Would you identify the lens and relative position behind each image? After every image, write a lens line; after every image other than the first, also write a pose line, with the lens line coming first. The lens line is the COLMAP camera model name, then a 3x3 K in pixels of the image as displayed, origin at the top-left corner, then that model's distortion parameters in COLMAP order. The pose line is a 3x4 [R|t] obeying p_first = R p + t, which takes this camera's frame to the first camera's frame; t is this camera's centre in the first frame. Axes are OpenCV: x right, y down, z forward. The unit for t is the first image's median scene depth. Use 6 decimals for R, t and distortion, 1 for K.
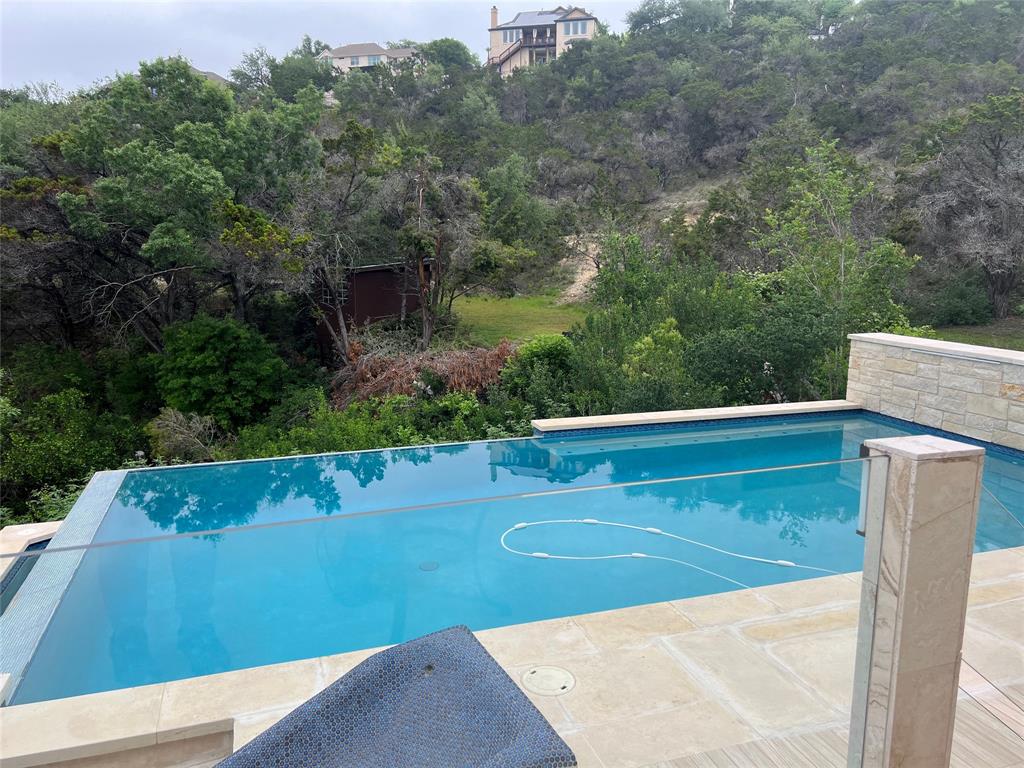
lens RADIAL K [[762.8, 0, 515.3], [0, 762.8, 391.8], [0, 0, 1]] dist [0.063220, -0.077164]
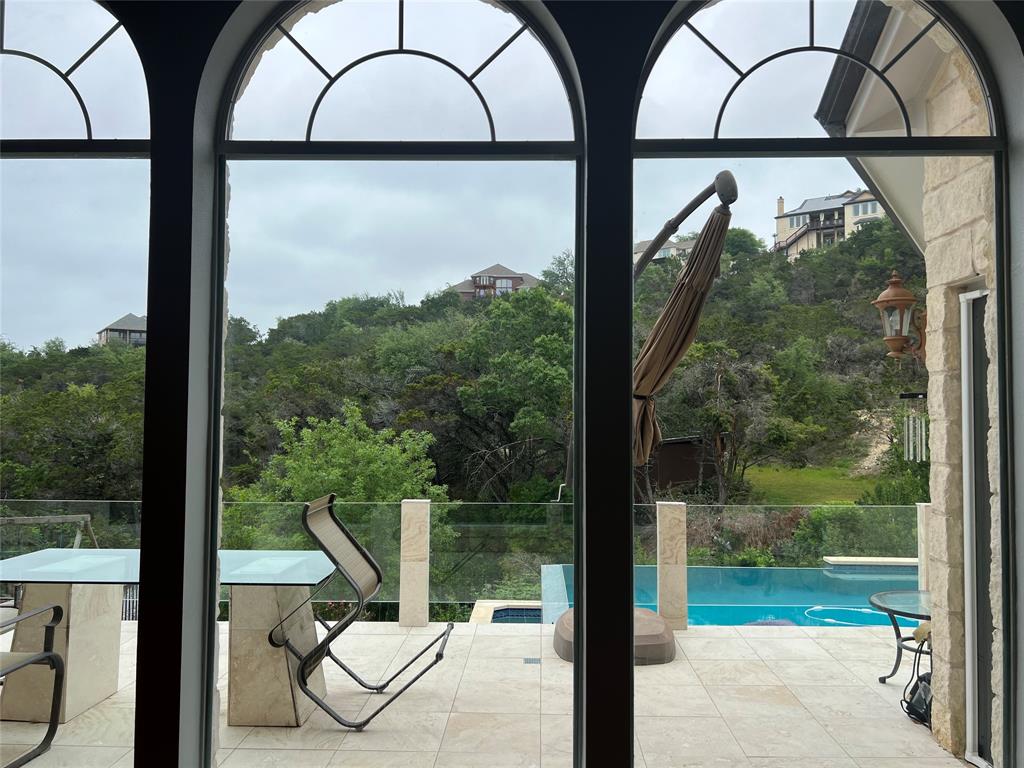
lens RADIAL K [[762.8, 0, 519.1], [0, 762.8, 386.8], [0, 0, 1]] dist [0.063220, -0.077164]
pose [[0.937700, -0.013745, -0.347173, -0.001867], [-0.064335, 0.975069, -0.212371, 0.024205], [0.341437, 0.221476, 0.913438, -0.180005]]
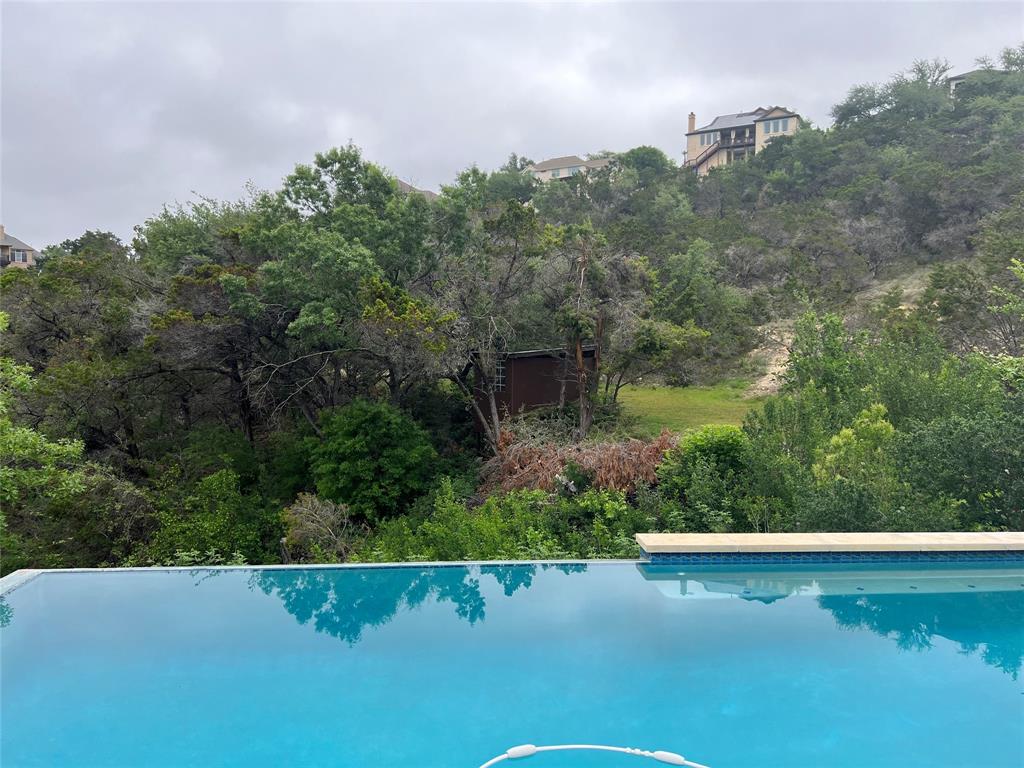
lens RADIAL K [[762.8, 0, 514.7], [0, 762.8, 378.7], [0, 0, 1]] dist [0.063220, -0.077164]
pose [[0.967783, 0.011752, -0.251513, 0.029073], [-0.048419, 0.988953, -0.140099, 0.001049], [0.247088, 0.147763, 0.957660, 0.110109]]
